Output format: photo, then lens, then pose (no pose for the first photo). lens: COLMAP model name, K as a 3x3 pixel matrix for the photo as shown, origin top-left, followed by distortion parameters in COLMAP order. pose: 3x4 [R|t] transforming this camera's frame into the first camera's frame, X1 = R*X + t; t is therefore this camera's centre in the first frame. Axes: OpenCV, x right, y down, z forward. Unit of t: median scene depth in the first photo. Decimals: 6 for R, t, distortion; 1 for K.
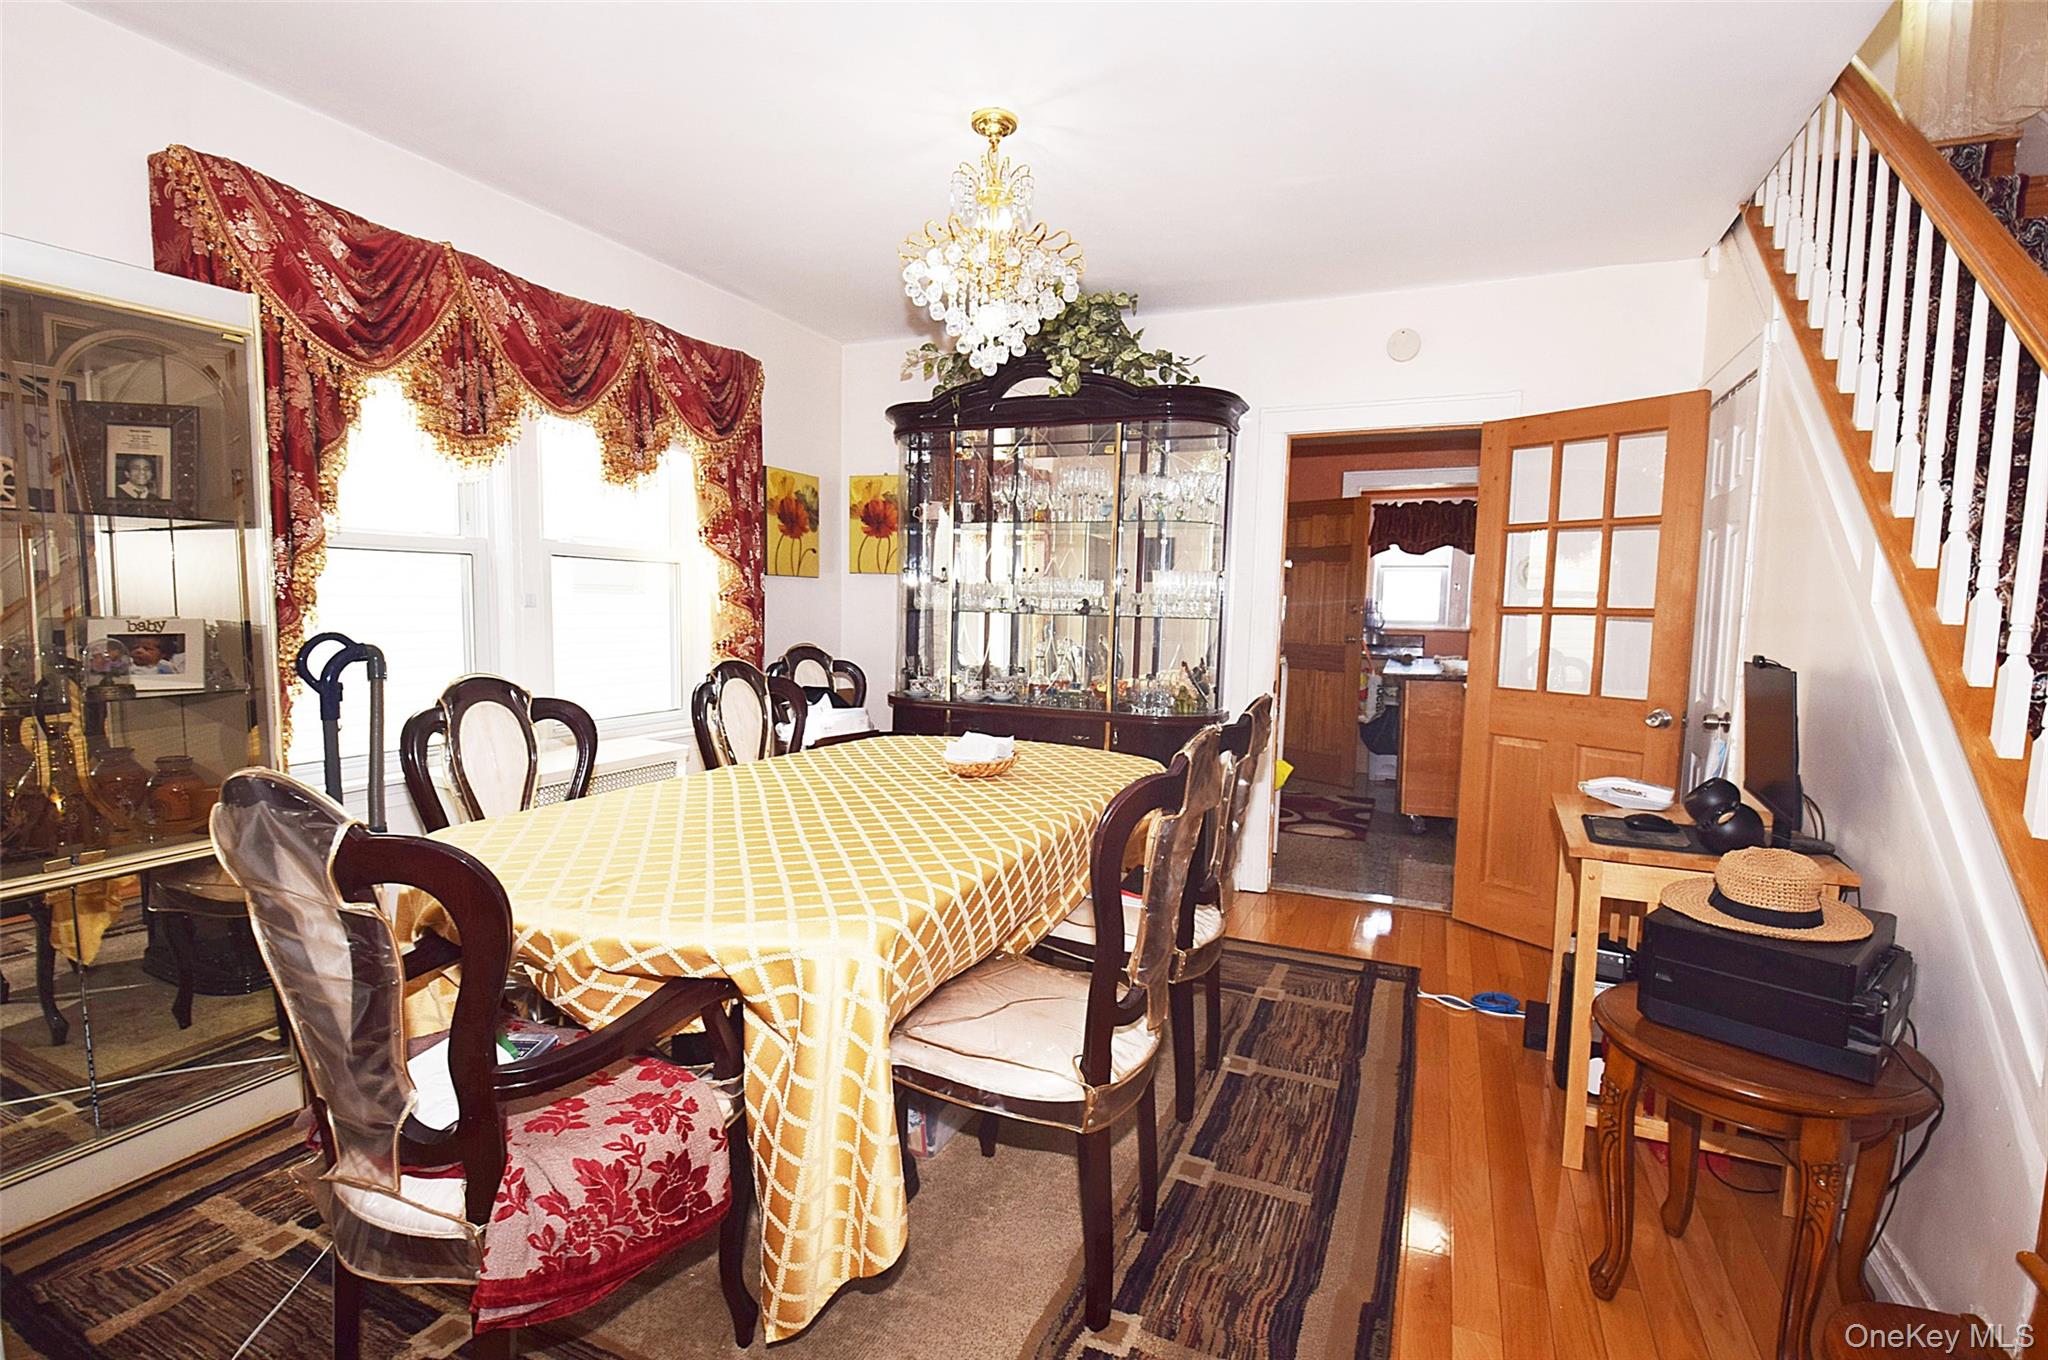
lens RADIAL K [[911.2, 0, 1024.0], [0, 911.2, 680.0], [0, 0, 1]] dist [-0.032044, -0.000089]
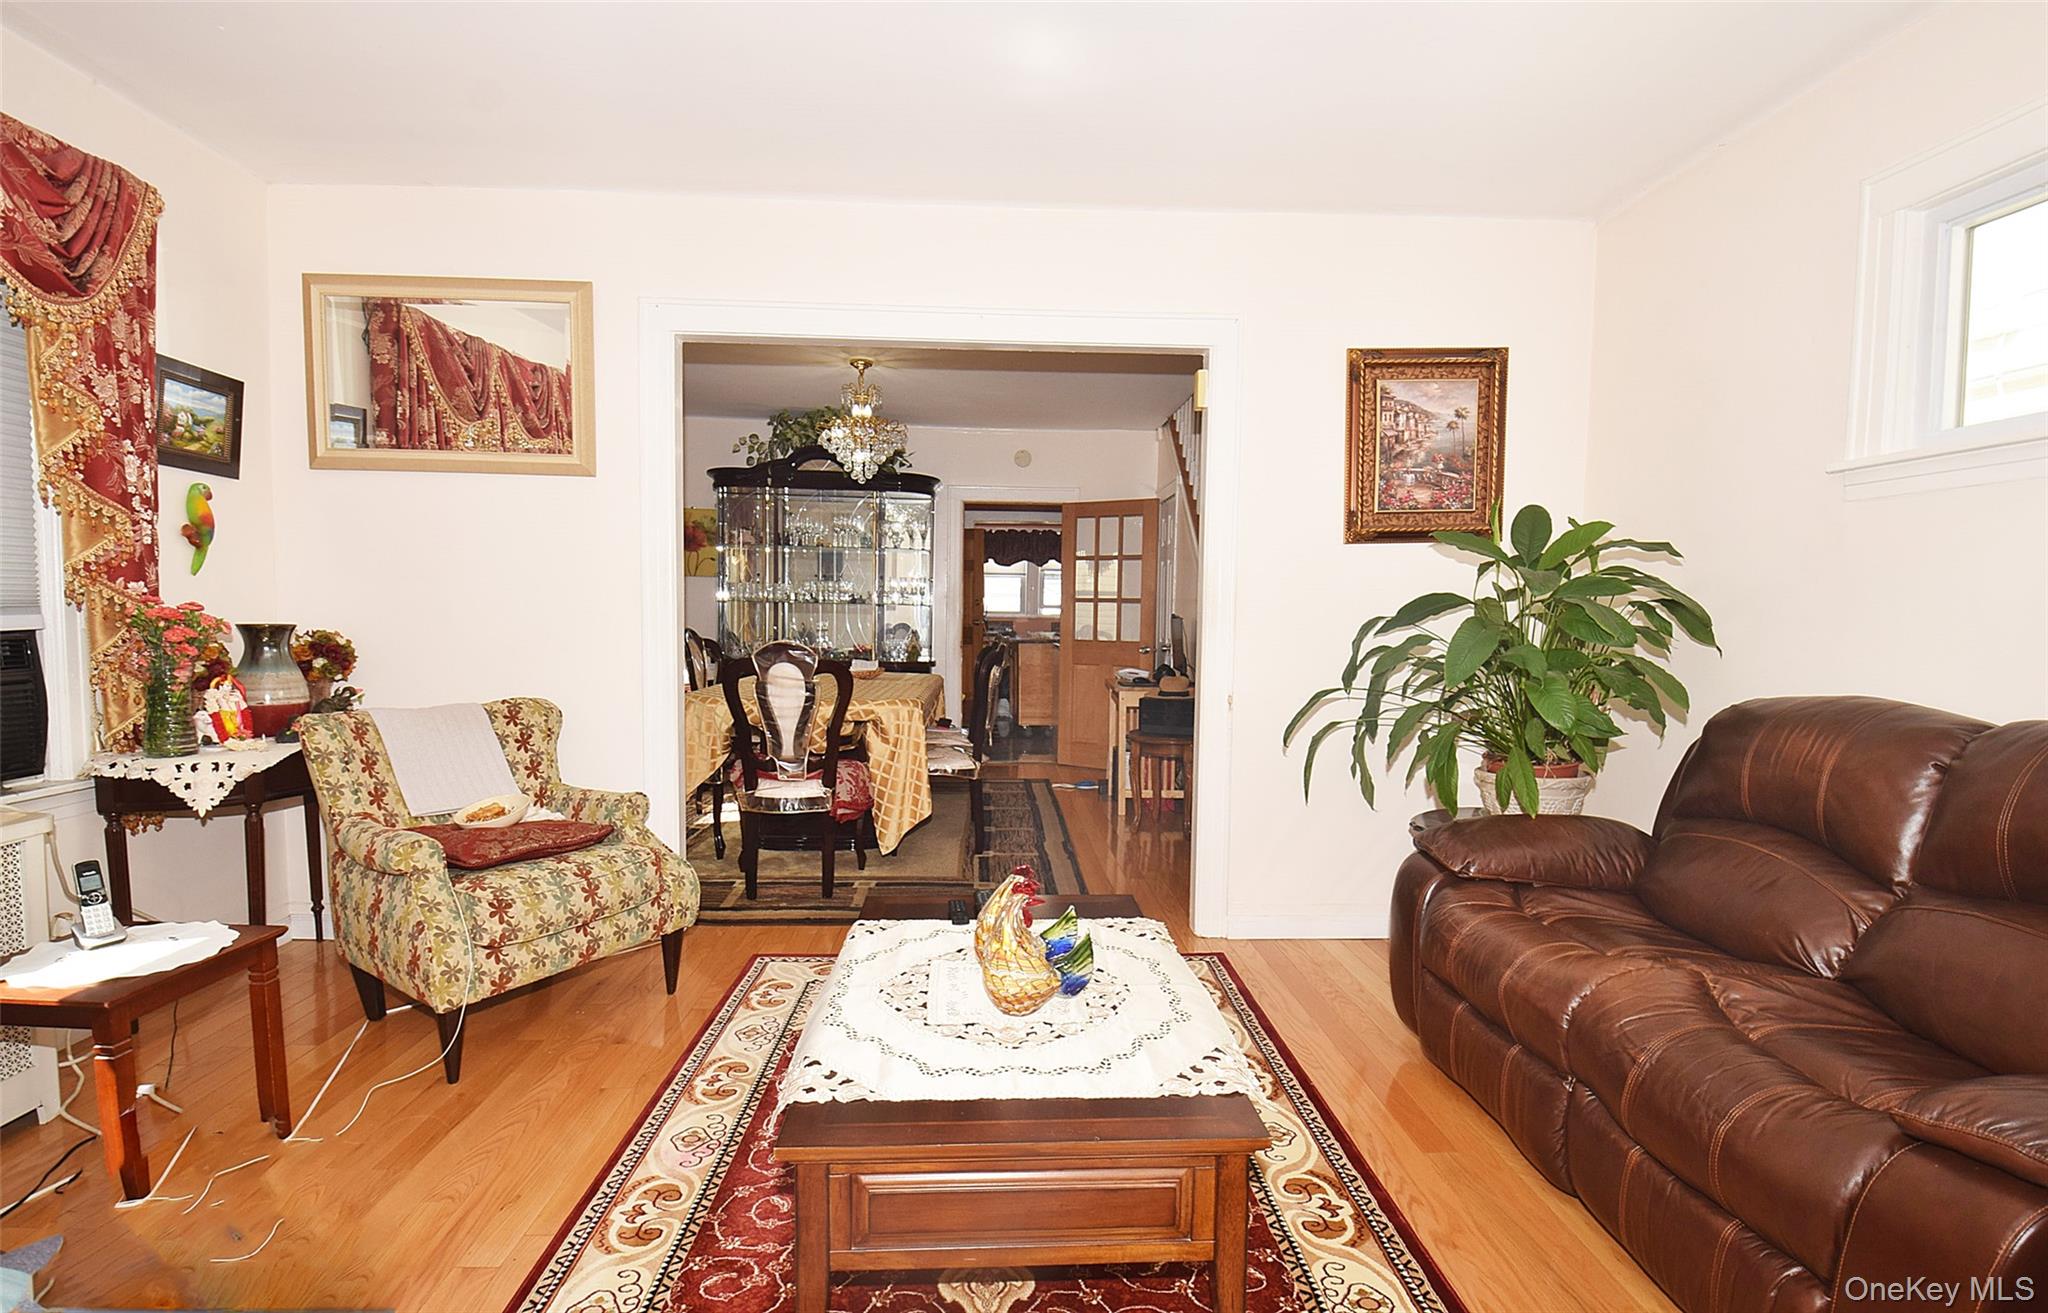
lens RADIAL K [[946.2, 0, 1024.0], [0, 946.2, 656.5], [0, 0, 1]] dist [0.001412, -0.010932]
pose [[0.889940, -0.027725, 0.455234, -0.539940], [0.042862, 0.998817, -0.022959, 0.093954], [-0.454059, 0.039944, 0.890076, -0.820615]]
